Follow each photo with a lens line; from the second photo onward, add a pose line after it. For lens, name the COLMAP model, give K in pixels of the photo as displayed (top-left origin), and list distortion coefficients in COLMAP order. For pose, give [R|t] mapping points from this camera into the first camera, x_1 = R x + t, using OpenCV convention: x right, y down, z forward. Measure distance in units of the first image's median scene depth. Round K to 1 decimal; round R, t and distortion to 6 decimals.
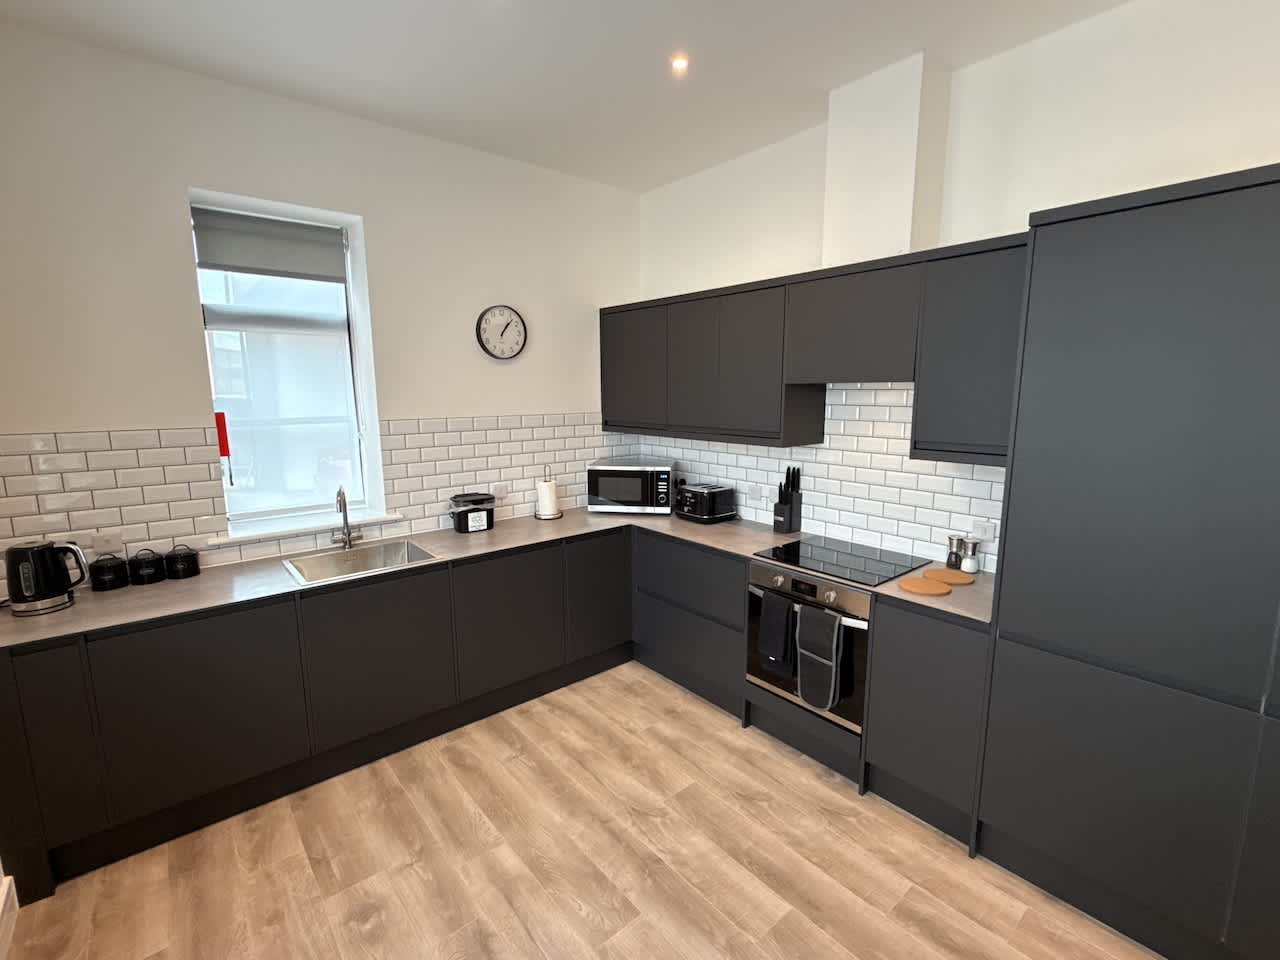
lens RADIAL K [[581.0, 0, 641.3], [0, 581.0, 480.7], [0, 0, 1]] dist [0.000211, 0.000083]
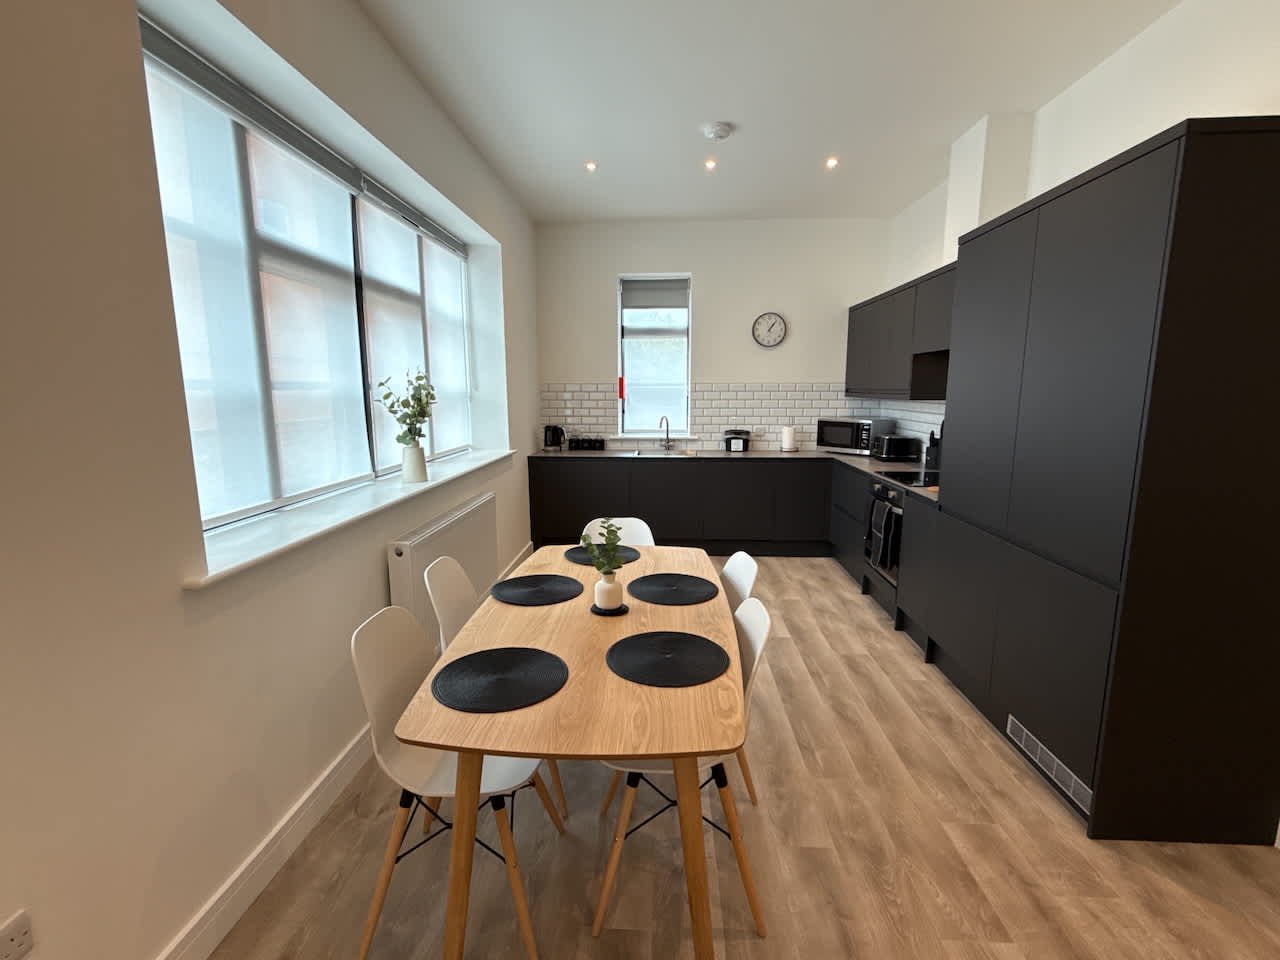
lens RADIAL K [[581.0, 0, 635.6], [0, 581.0, 476.2], [0, 0, 1]] dist [0.000211, 0.000083]
pose [[0.729849, 0.106802, -0.675214, 0.651750], [-0.110413, 0.993169, 0.037748, 0.130180], [0.674633, 0.047002, 0.736655, -0.420711]]
